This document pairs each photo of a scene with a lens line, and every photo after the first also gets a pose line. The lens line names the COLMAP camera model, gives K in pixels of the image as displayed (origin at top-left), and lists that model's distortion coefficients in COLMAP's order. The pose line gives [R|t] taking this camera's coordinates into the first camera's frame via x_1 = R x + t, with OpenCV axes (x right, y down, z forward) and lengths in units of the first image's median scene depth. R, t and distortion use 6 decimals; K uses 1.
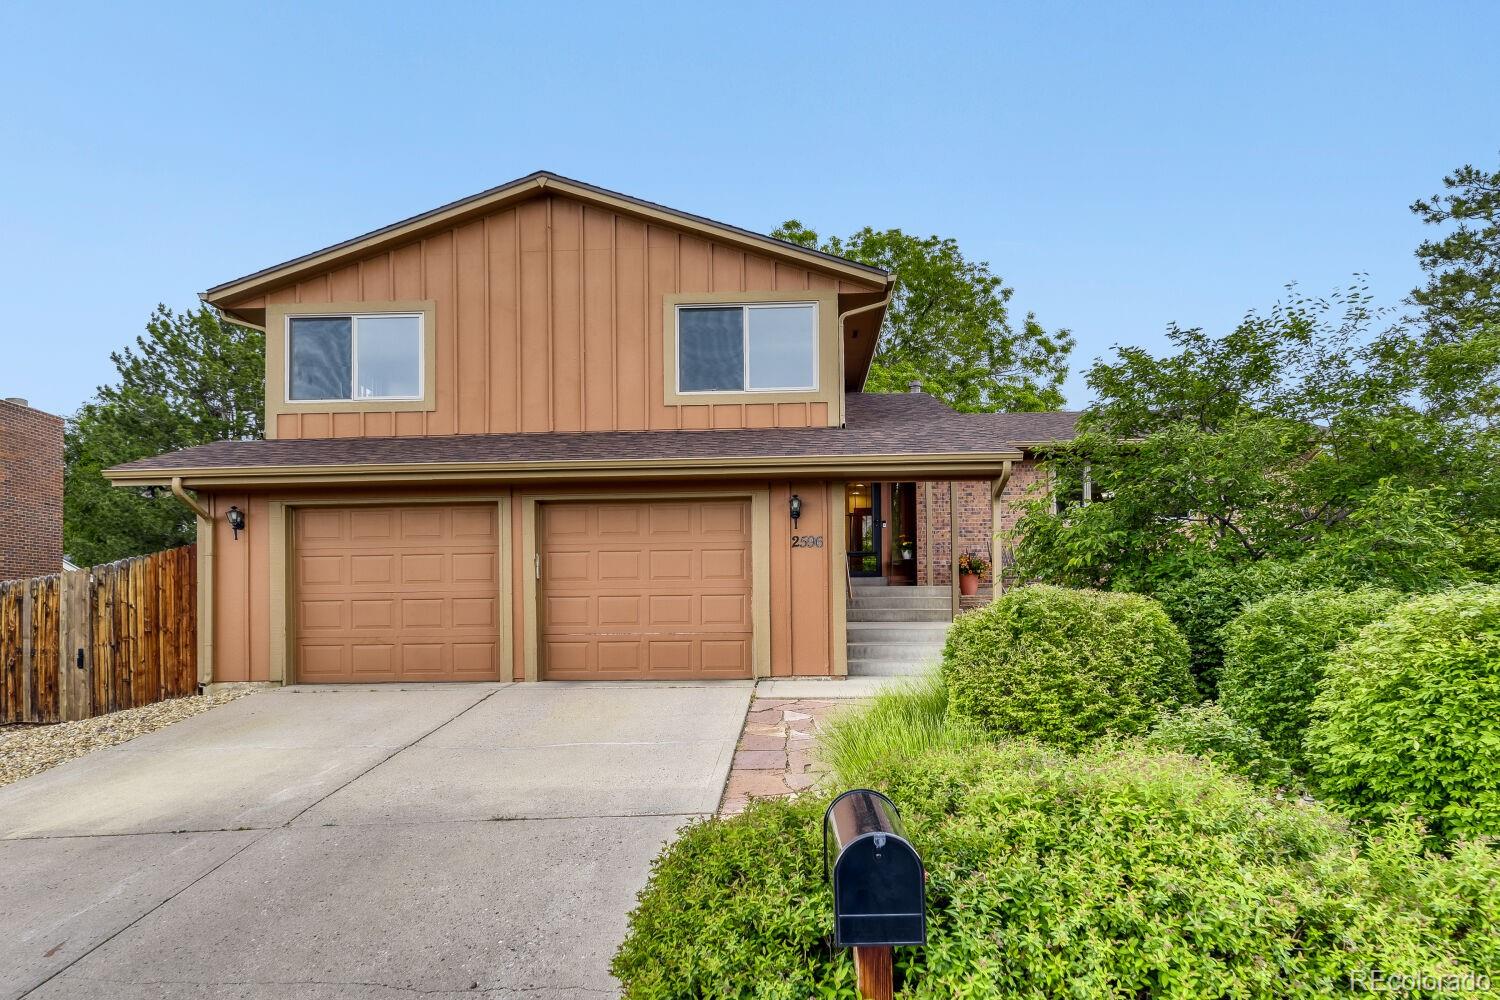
lens RADIAL K [[953.0, 0, 657.8], [0, 953.0, 544.7], [0, 0, 1]] dist [0.009128, -0.000225]
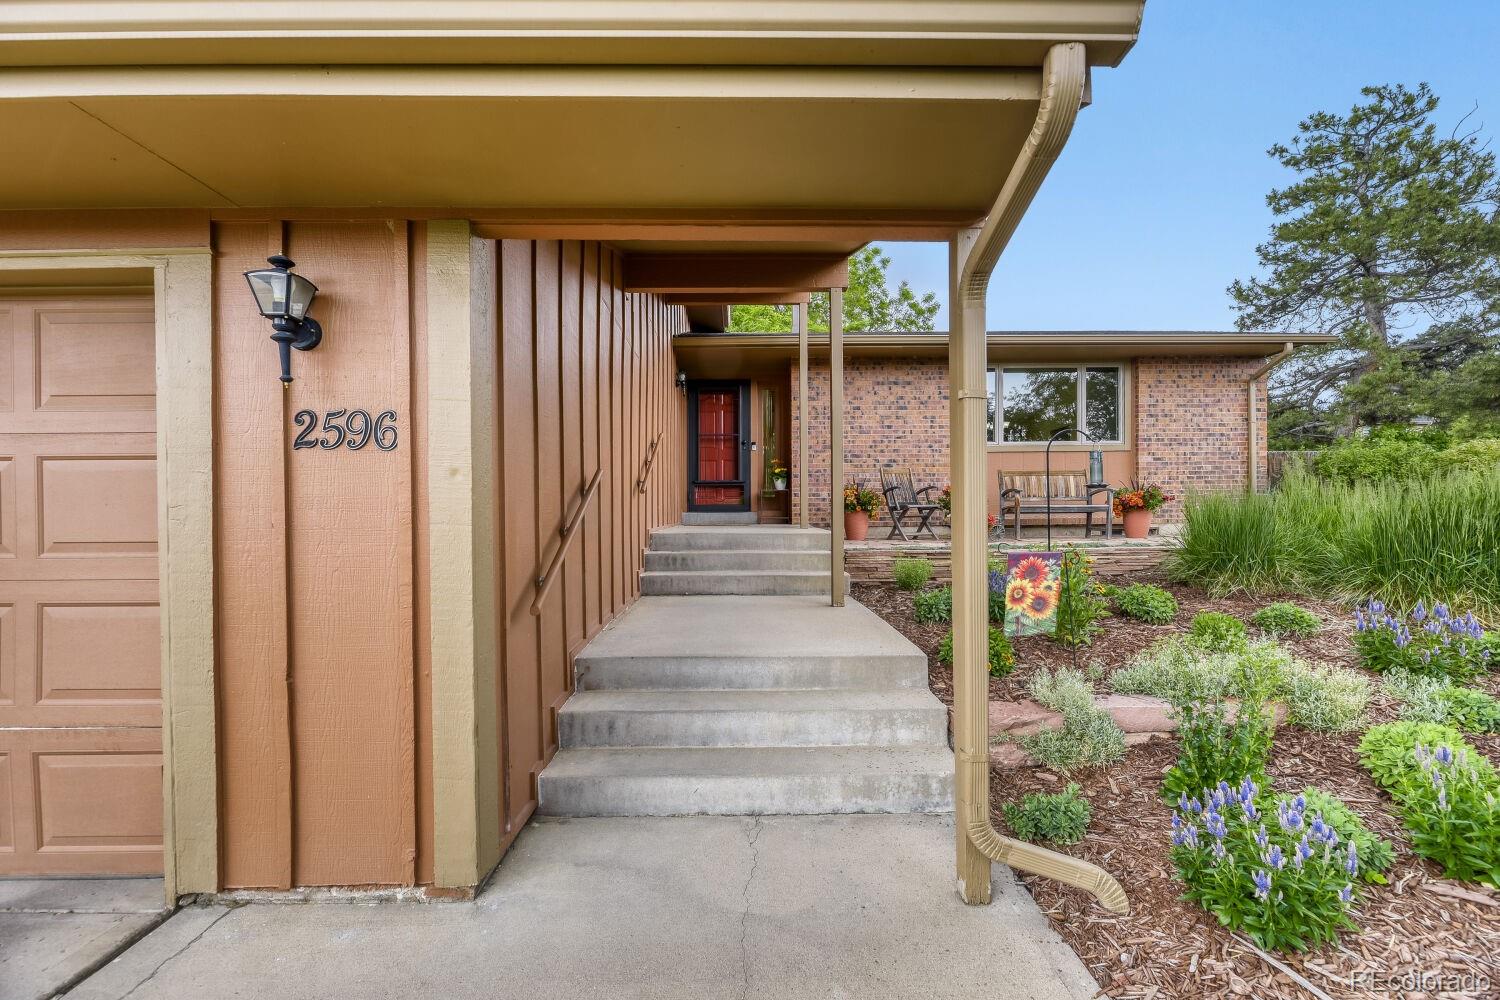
lens RADIAL K [[630.5, 0, 752.7], [0, 630.5, 503.5], [0, 0, 1]] dist [-0.000111, 0.000177]
pose [[0.986258, 0.002299, 0.165197, 0.217987], [-0.008648, 0.999251, 0.037720, 0.009499], [-0.164986, -0.038630, 0.985539, 0.697679]]
